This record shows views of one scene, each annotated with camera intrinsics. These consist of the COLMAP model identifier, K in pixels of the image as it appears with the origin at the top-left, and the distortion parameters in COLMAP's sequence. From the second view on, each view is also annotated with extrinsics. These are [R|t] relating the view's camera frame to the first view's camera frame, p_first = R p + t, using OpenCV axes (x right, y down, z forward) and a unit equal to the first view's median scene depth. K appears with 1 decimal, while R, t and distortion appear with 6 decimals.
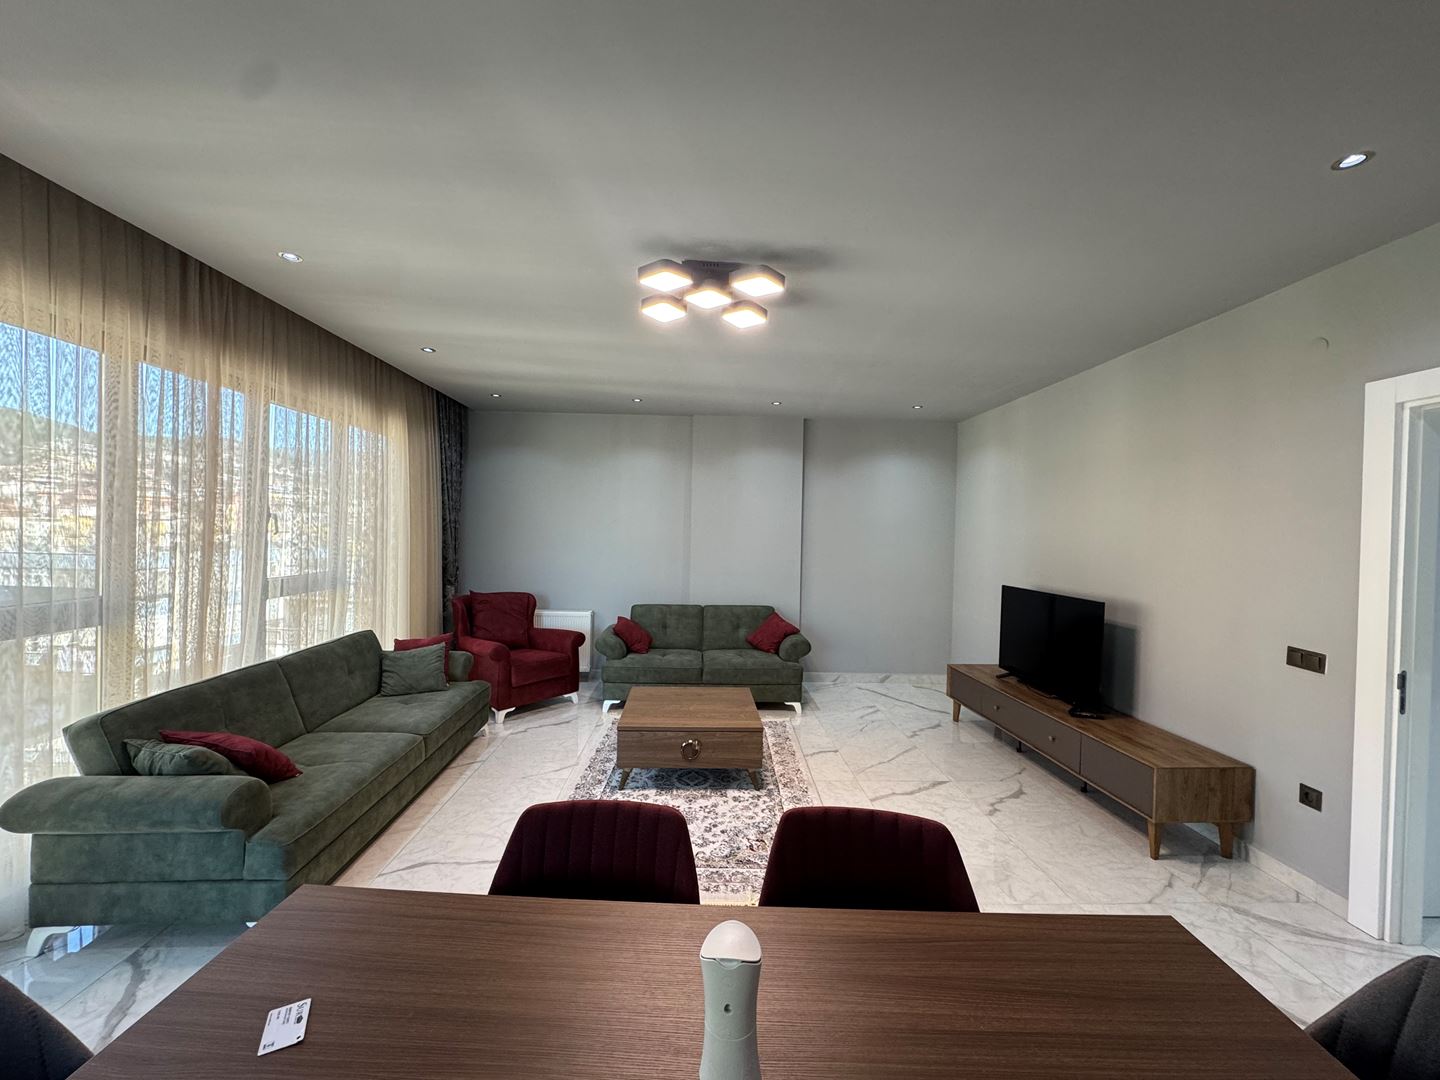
lens RADIAL K [[574.6, 0, 720.0], [0, 574.6, 540.0], [0, 0, 1]] dist [-0.002796, 0.000030]
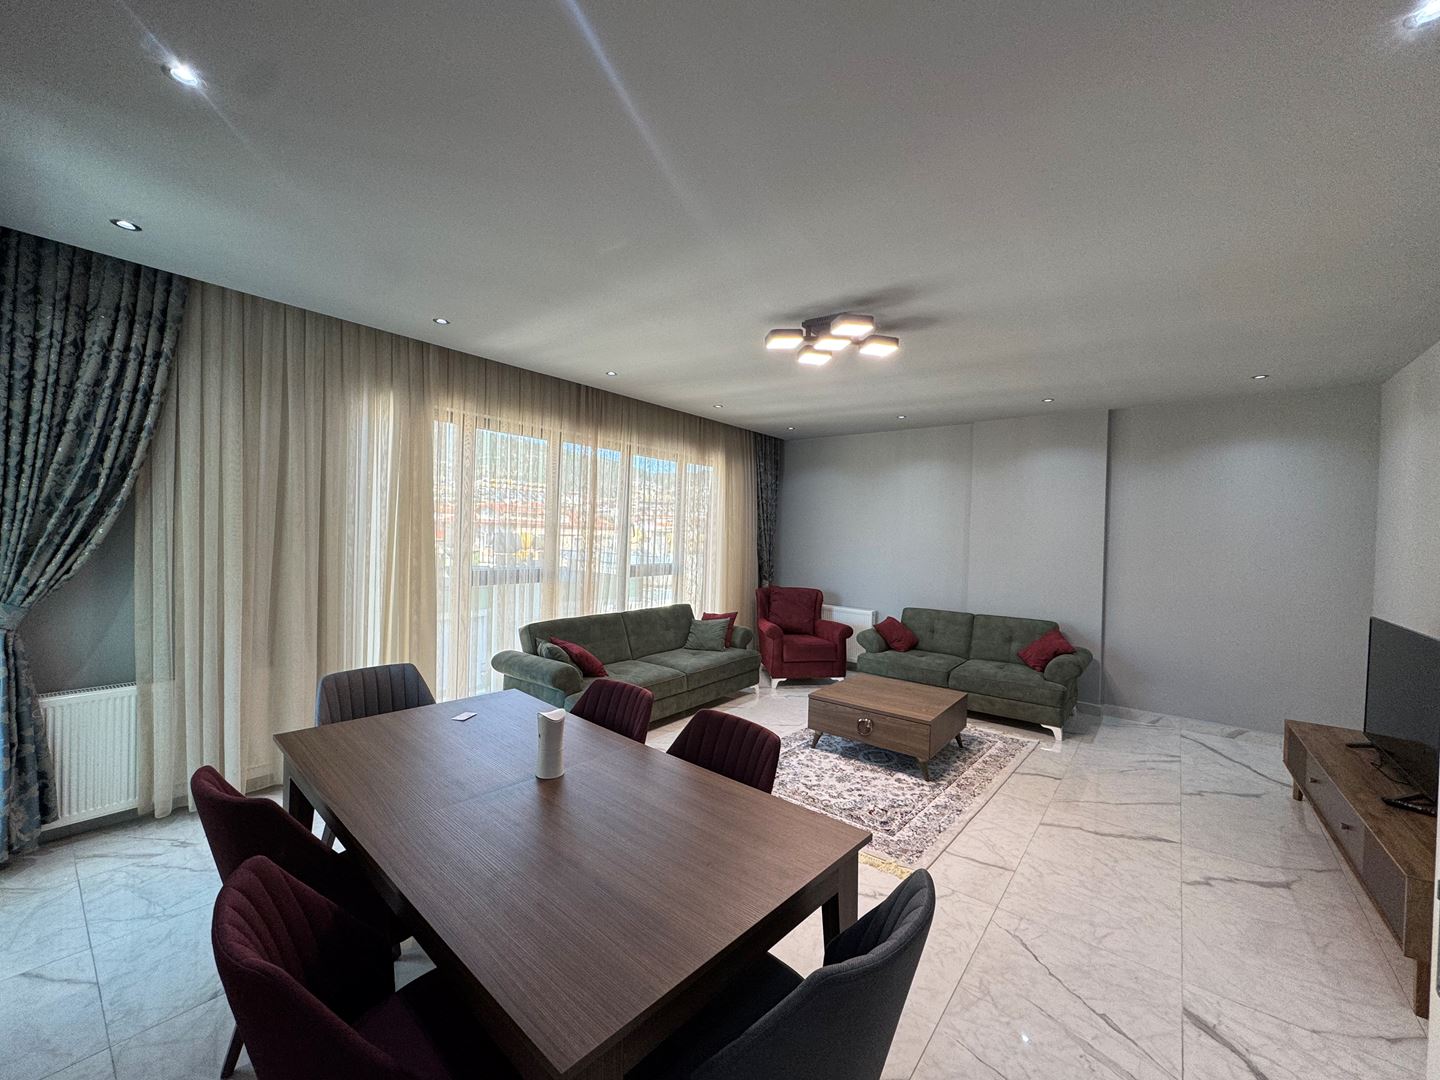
lens RADIAL K [[574.5, 0, 720.0], [0, 574.5, 540.0], [0, 0, 1]] dist [0.000609, 0.000176]
pose [[0.758493, 0.007565, -0.651638, 0.350445], [-0.022185, 0.999653, -0.014218, 0.012999], [0.651304, 0.025241, 0.758397, -0.044654]]
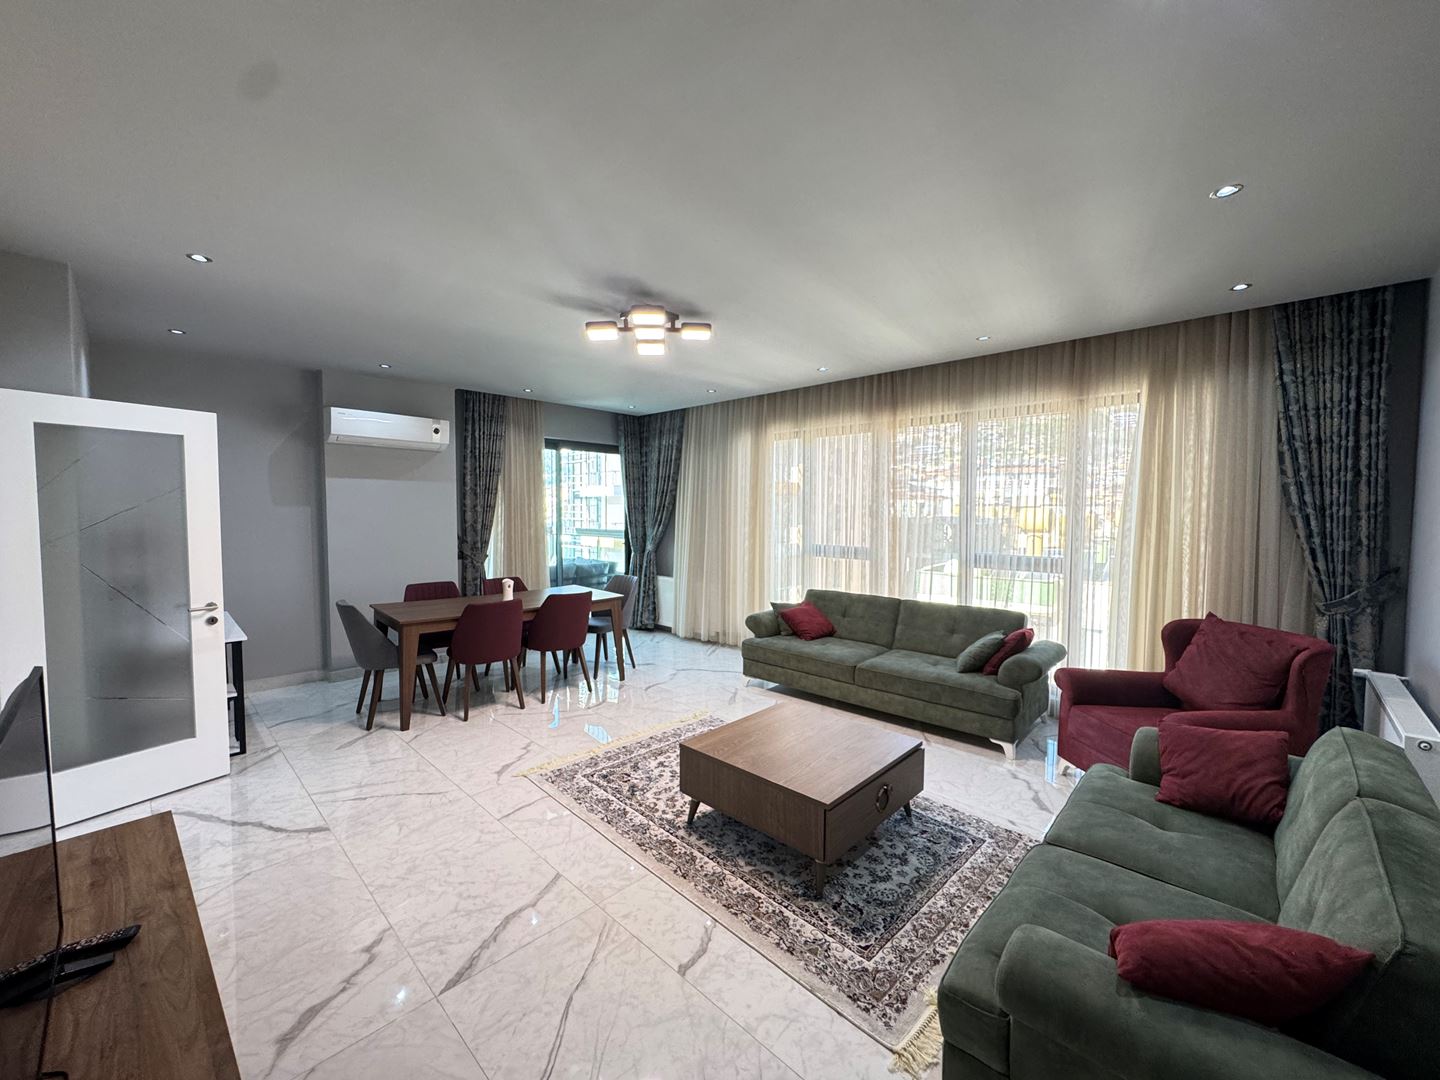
lens RADIAL K [[574.6, 0, 720.0], [0, 574.6, 540.0], [0, 0, 1]] dist [-0.002796, 0.000030]
pose [[-0.721391, 0.013420, -0.692397, 0.455739], [-0.029415, 0.998316, 0.049996, -0.009682], [0.691903, 0.056434, -0.719782, 1.217988]]
